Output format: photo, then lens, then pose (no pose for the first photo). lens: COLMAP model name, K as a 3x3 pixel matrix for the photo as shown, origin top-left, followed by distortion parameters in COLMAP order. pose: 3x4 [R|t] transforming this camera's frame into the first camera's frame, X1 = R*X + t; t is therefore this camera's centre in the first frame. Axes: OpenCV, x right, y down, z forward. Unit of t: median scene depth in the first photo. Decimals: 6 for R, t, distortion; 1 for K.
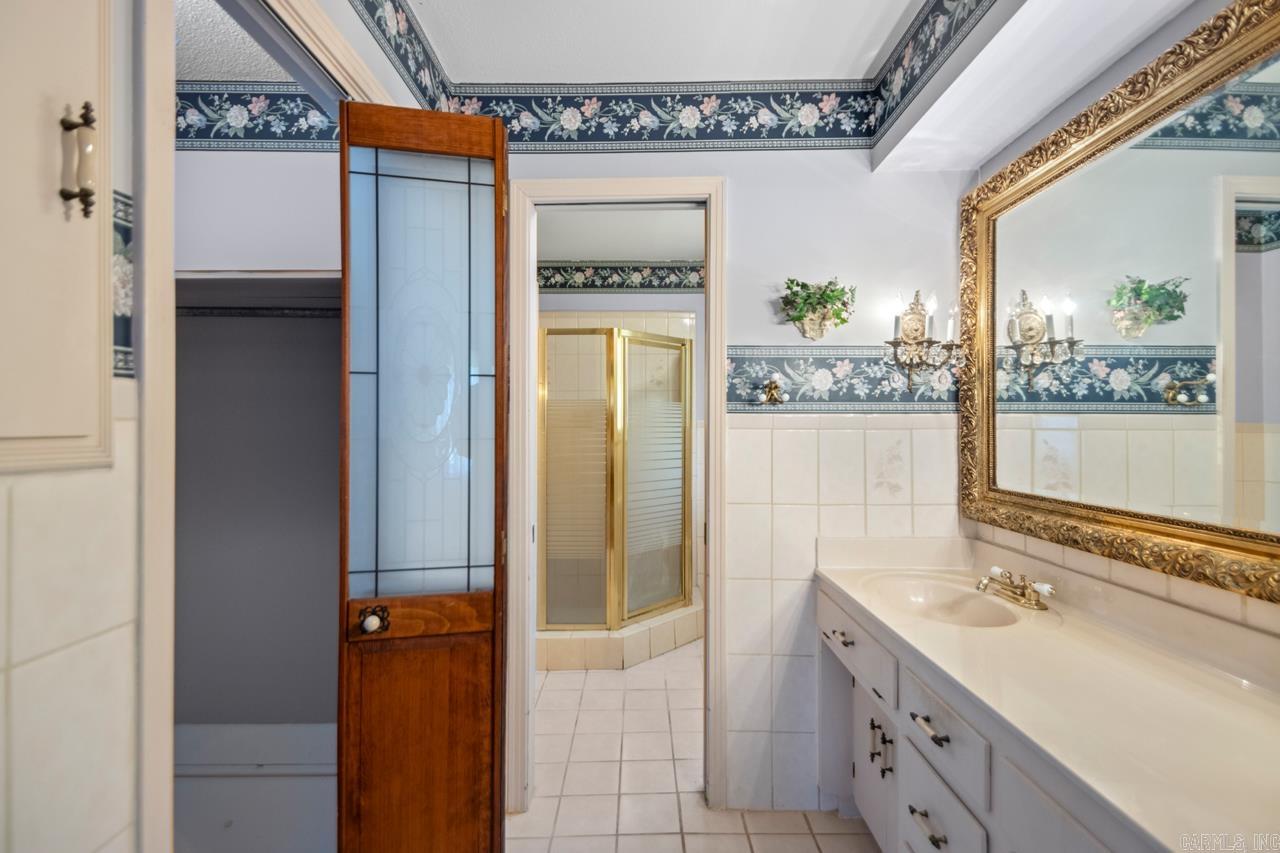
lens RADIAL K [[600.2, 0, 647.4], [0, 600.2, 427.8], [0, 0, 1]] dist [0.029256, -0.018615]
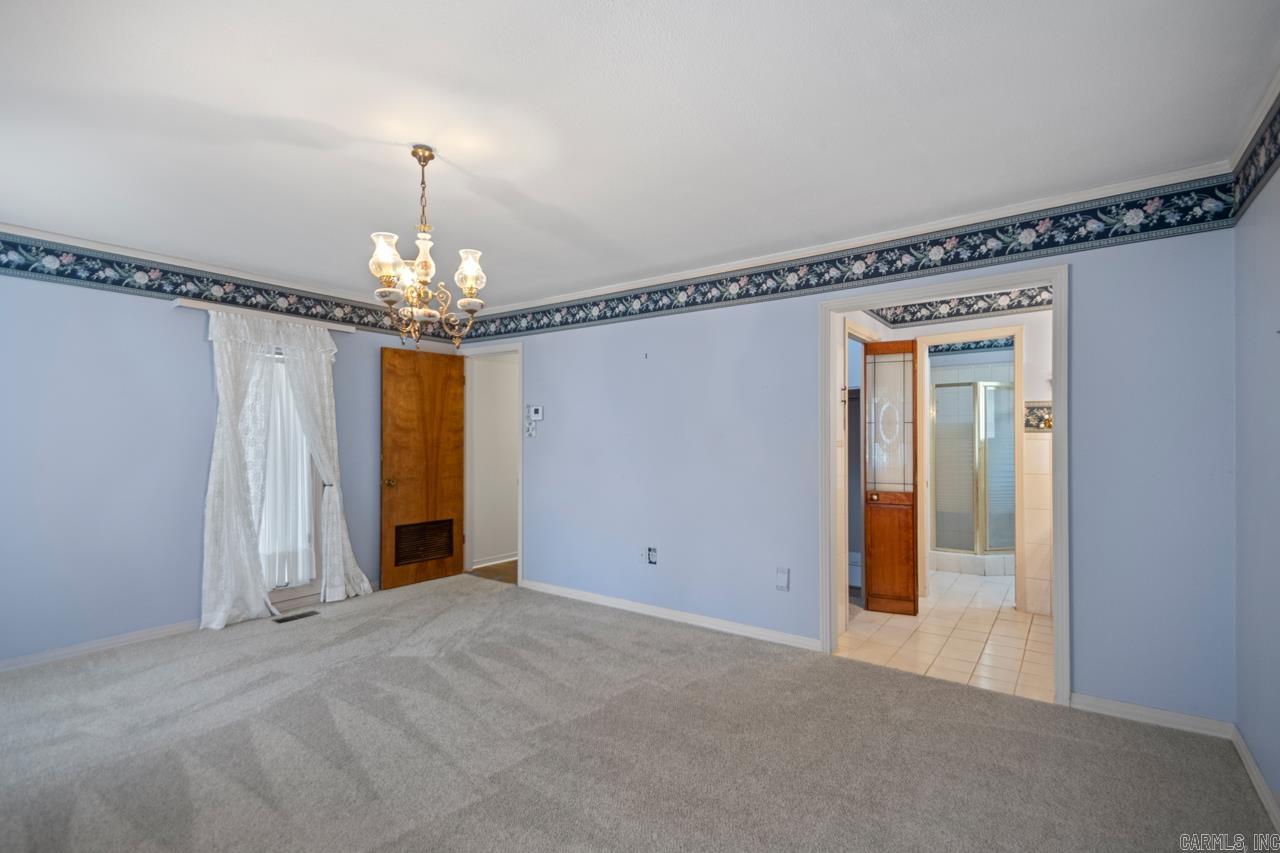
lens RADIAL K [[600.2, 0, 647.4], [0, 600.2, 427.8], [0, 0, 1]] dist [0.029256, -0.018615]
pose [[0.810370, -0.009402, -0.585843, 0.449597], [-0.000983, 0.999848, -0.017406, -0.003741], [0.585918, 0.014681, 0.810237, -2.277789]]
